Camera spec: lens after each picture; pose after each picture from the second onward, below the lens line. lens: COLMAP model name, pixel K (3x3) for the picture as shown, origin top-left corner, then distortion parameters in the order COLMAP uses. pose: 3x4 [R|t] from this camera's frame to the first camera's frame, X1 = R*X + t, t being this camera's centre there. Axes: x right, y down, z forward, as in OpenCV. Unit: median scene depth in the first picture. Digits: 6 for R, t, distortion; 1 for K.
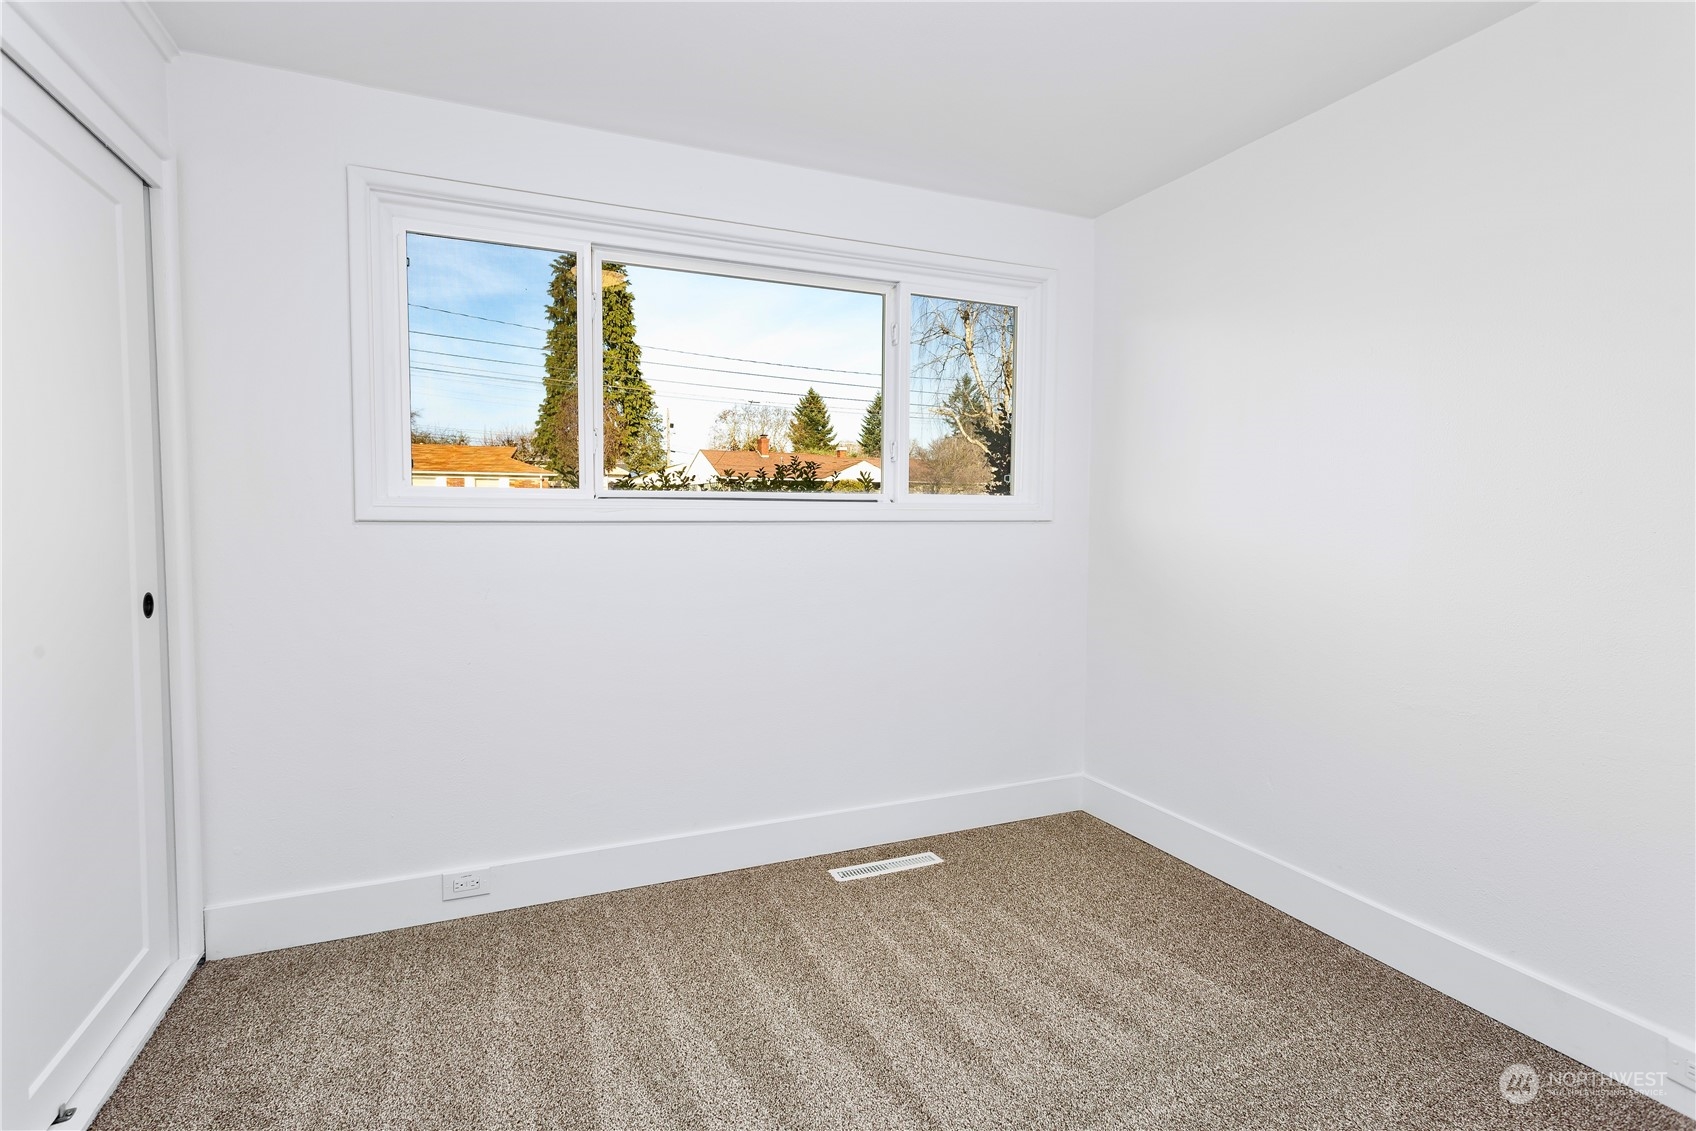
lens RADIAL K [[804.8, 0, 844.0], [0, 804.8, 561.1], [0, 0, 1]] dist [0.002303, 0.001363]
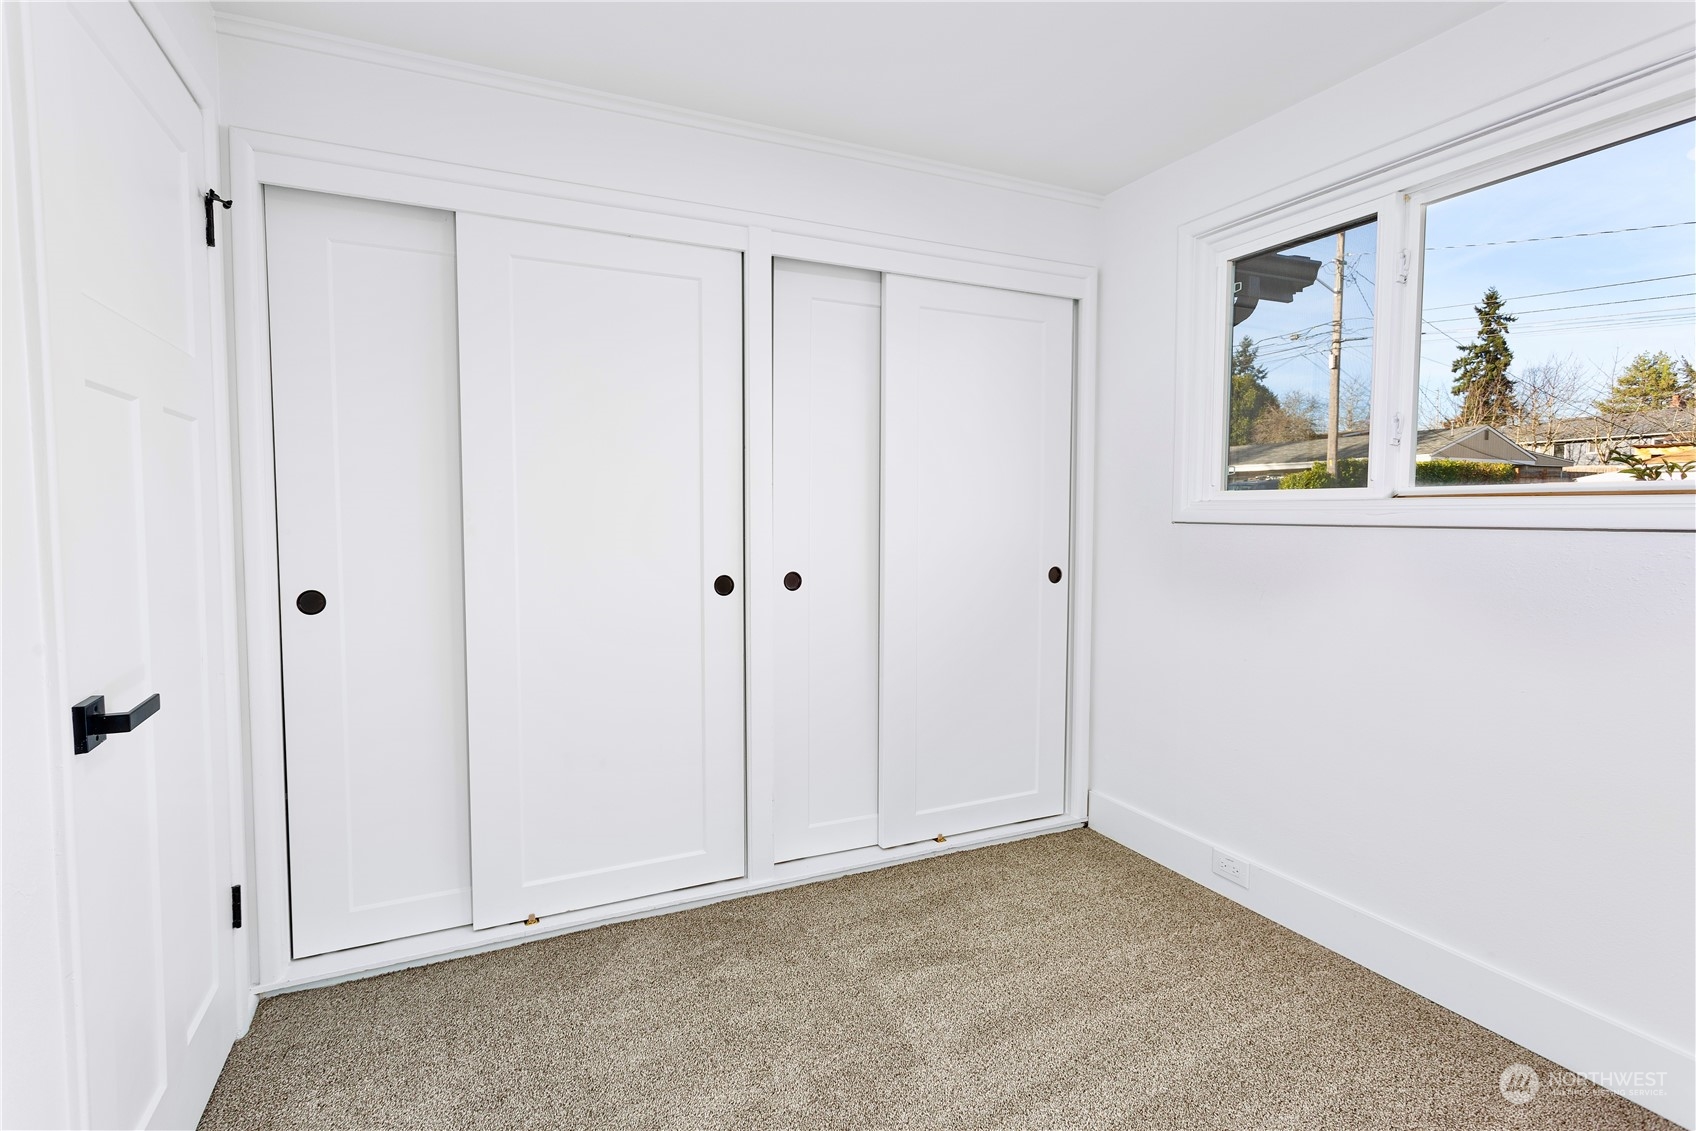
lens RADIAL K [[804.8, 0, 844.5], [0, 804.8, 563.5], [0, 0, 1]] dist [0.002303, 0.001363]
pose [[0.044586, 0.058685, -0.997280, 0.603761], [-0.061054, 0.996567, 0.055913, -0.026489], [0.997138, 0.058395, 0.048016, 0.476578]]
